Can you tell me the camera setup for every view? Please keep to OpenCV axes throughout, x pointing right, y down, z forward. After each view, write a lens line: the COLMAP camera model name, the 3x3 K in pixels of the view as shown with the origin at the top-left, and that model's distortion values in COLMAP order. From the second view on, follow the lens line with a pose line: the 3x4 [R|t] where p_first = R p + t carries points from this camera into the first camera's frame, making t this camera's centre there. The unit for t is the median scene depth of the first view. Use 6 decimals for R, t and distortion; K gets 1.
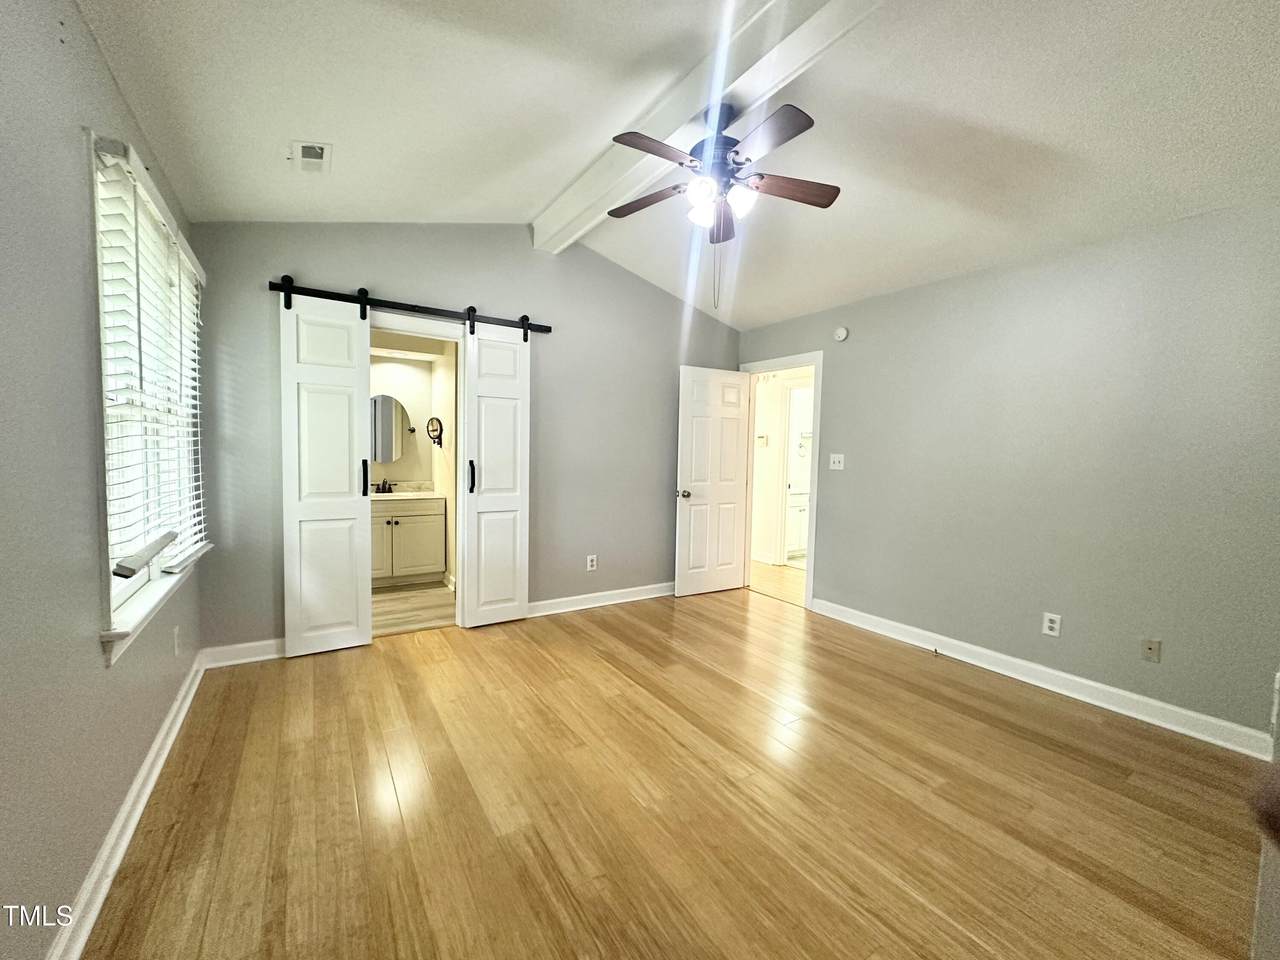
lens RADIAL K [[514.3, 0, 639.6], [0, 514.3, 478.9], [0, 0, 1]] dist [0.000210, -0.000104]
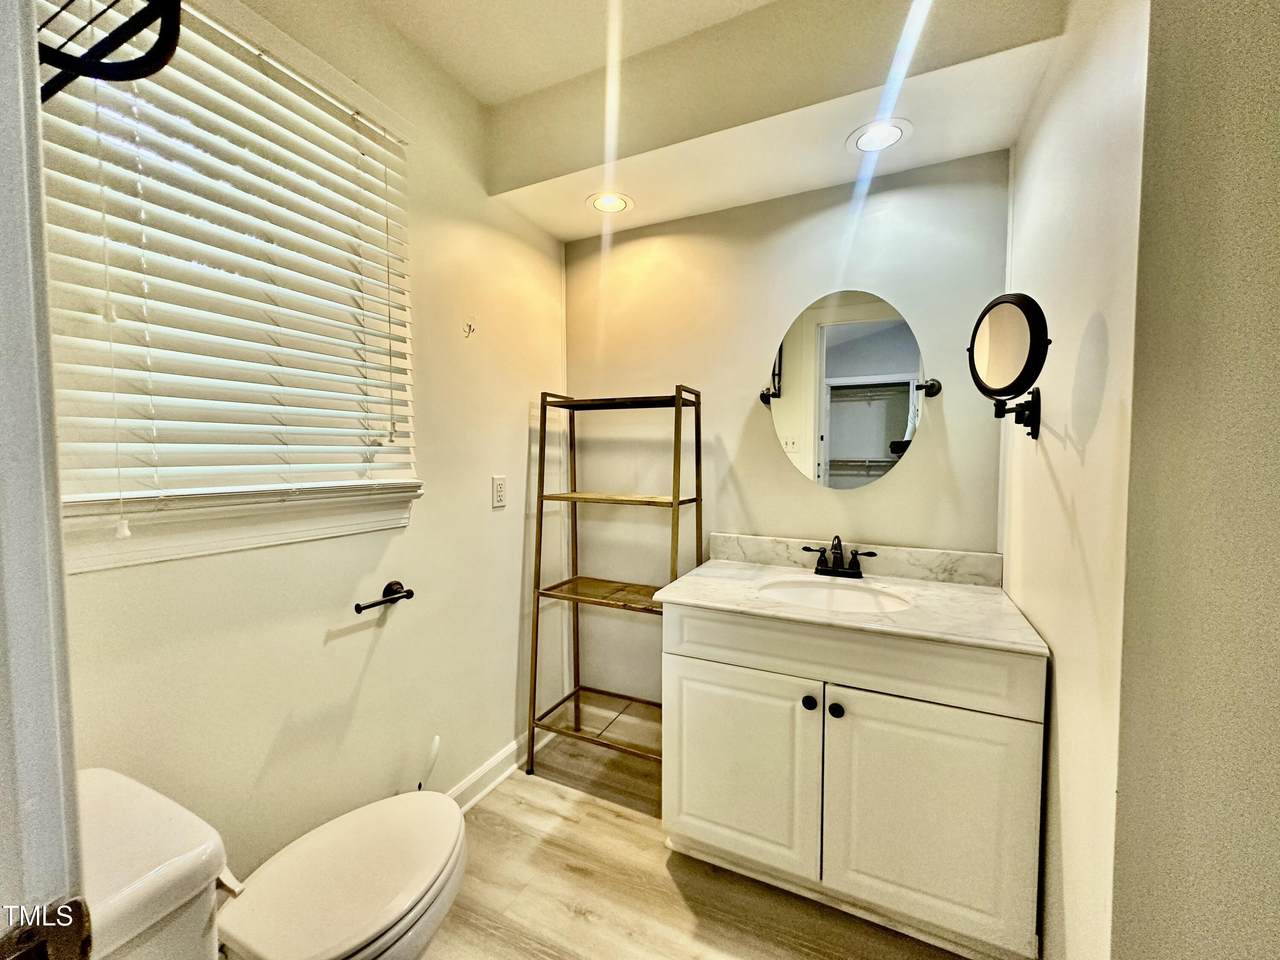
lens RADIAL K [[514.3, 0, 640.1], [0, 514.3, 477.0], [0, 0, 1]] dist [0.000210, -0.000104]
pose [[0.526018, 0.021870, -0.850192, -0.284759], [-0.035964, 0.999347, 0.003455, -0.036448], [0.849713, 0.028759, 0.526461, 0.734132]]
